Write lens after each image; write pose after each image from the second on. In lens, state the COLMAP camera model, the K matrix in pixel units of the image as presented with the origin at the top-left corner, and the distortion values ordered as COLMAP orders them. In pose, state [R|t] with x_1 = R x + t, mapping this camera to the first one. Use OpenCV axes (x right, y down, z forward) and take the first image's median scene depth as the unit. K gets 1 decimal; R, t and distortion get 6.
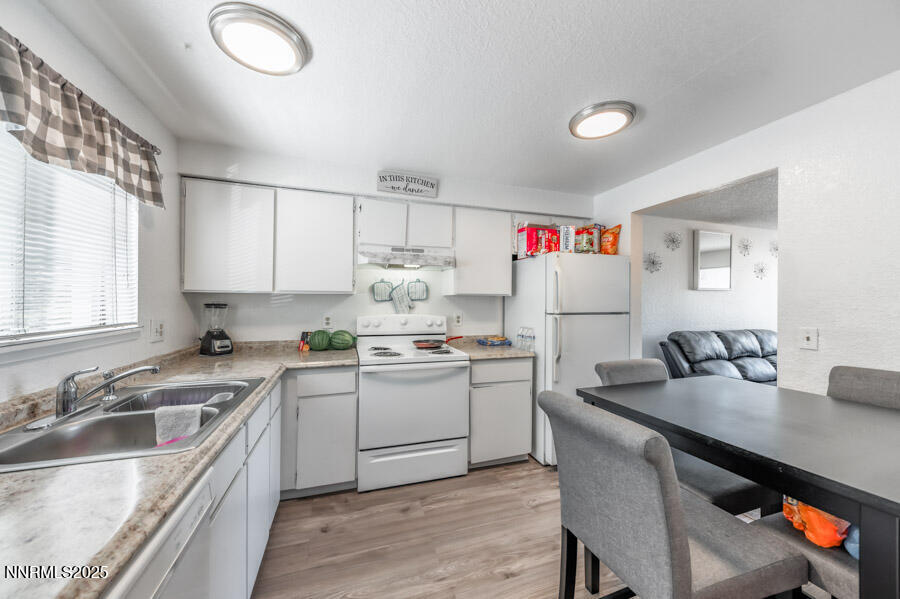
lens RADIAL K [[312.7, 0, 459.8], [0, 312.7, 303.6], [0, 0, 1]] dist [0.007795, -0.002522]
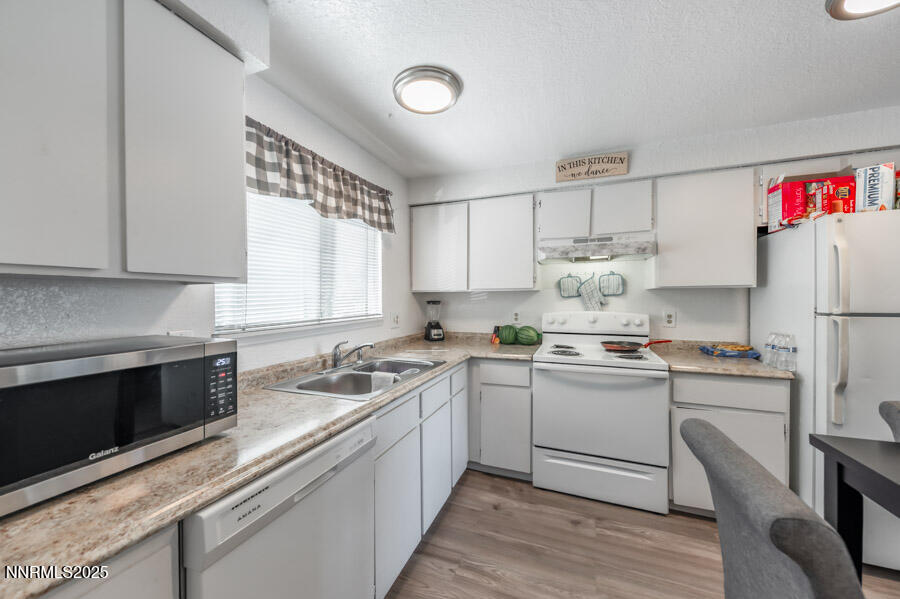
lens RADIAL K [[312.7, 0, 444.2], [0, 312.7, 303.6], [0, 0, 1]] dist [0.007795, -0.002522]
pose [[0.760464, 0.000251, -0.649380, 0.132570], [0.006491, 0.999947, 0.007988, 0.002148], [0.649348, -0.010290, 0.760422, 0.051422]]
